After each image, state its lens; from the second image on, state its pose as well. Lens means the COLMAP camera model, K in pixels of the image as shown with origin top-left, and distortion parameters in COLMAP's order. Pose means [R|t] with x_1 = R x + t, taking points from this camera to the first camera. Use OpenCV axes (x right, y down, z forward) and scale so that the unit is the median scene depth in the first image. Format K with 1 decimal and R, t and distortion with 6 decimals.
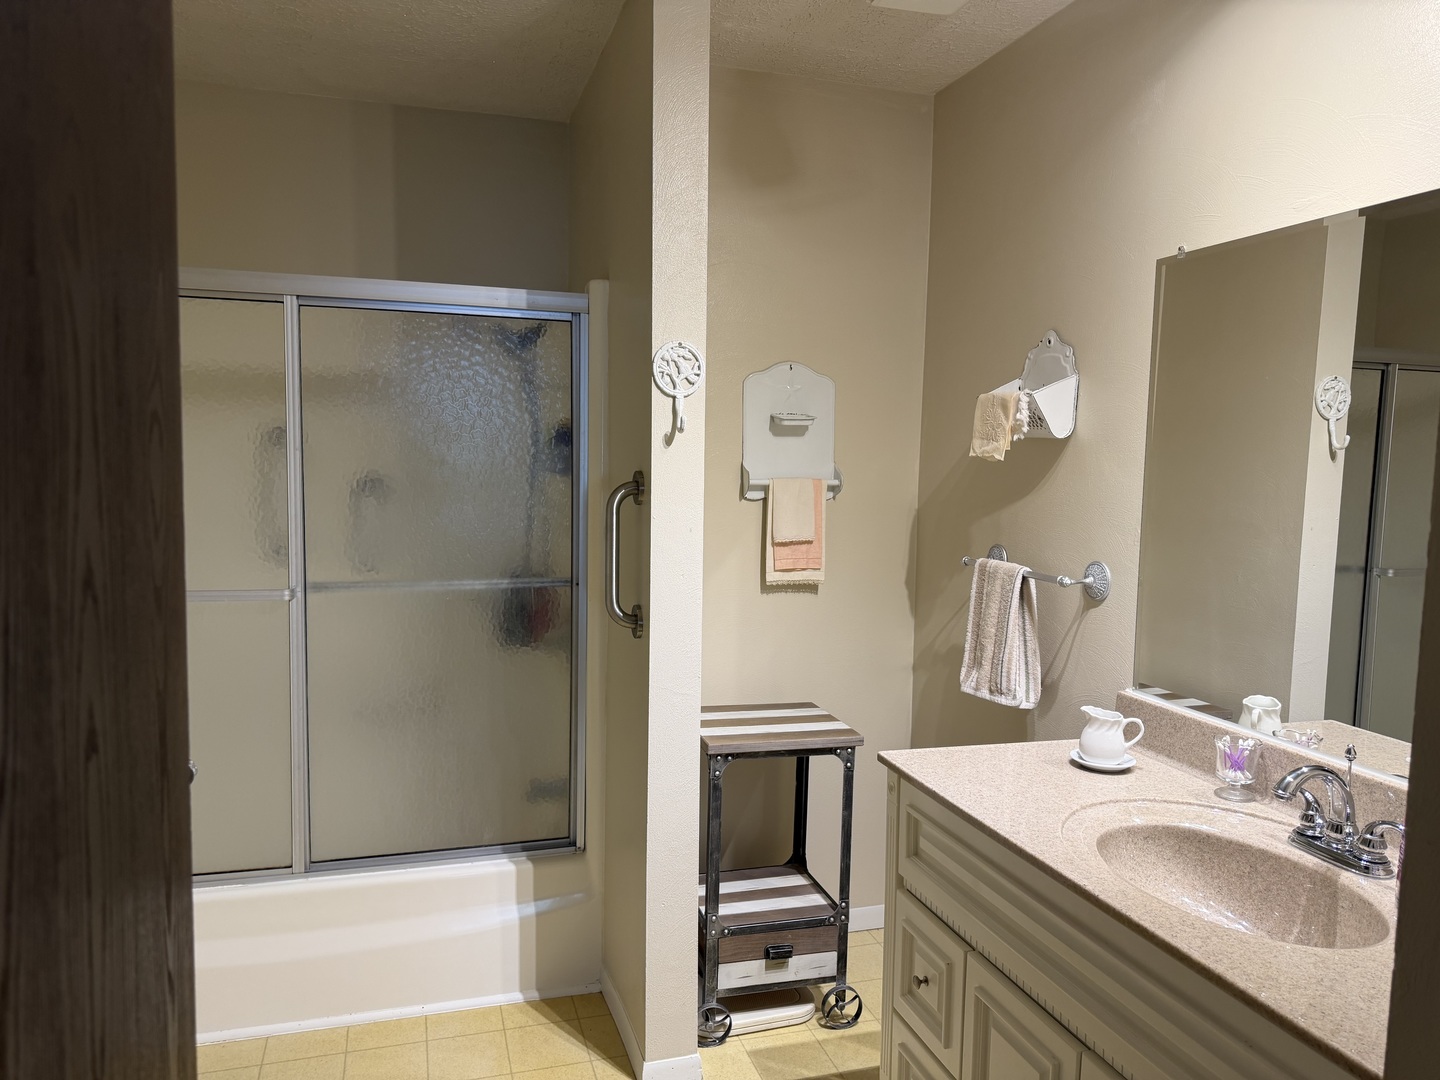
lens RADIAL K [[1015.7, 0, 709.7], [0, 1015.7, 540.1], [0, 0, 1]] dist [0.233144, -0.456953]
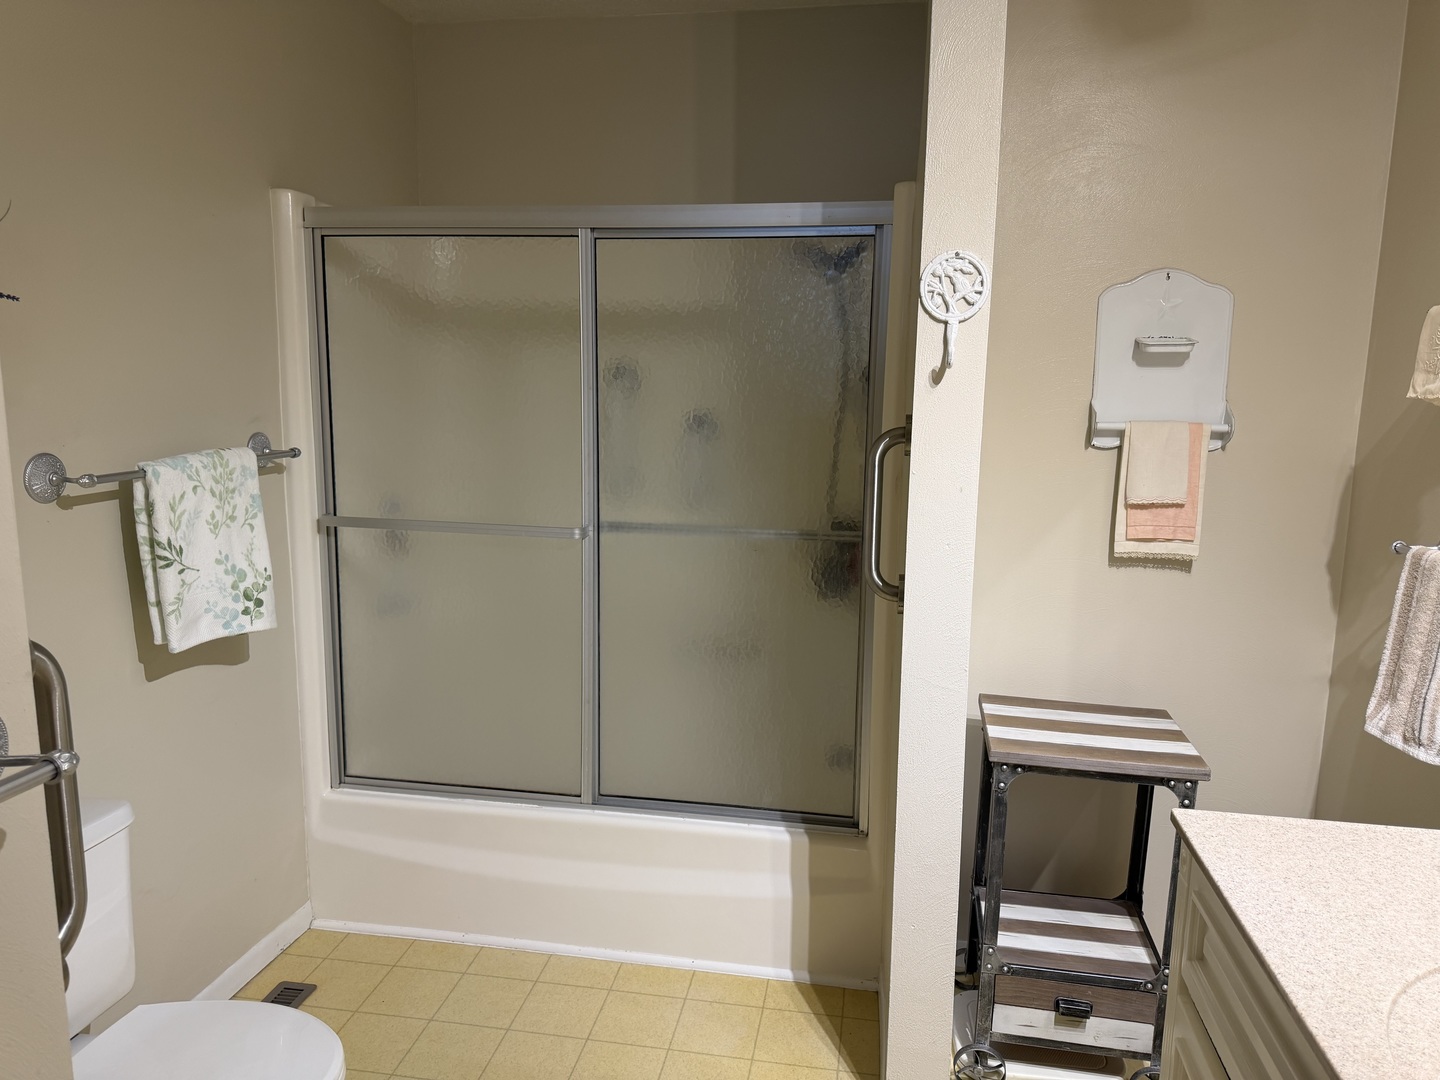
lens RADIAL K [[1017.6, 0, 720.0], [0, 1017.6, 540.0], [0, 0, 1]] dist [0.096492, -0.111699]
pose [[0.900778, 0.067967, -0.428928, 0.138610], [-0.036841, 0.996076, 0.080467, -0.024975], [0.432715, -0.056681, 0.899747, 0.167018]]
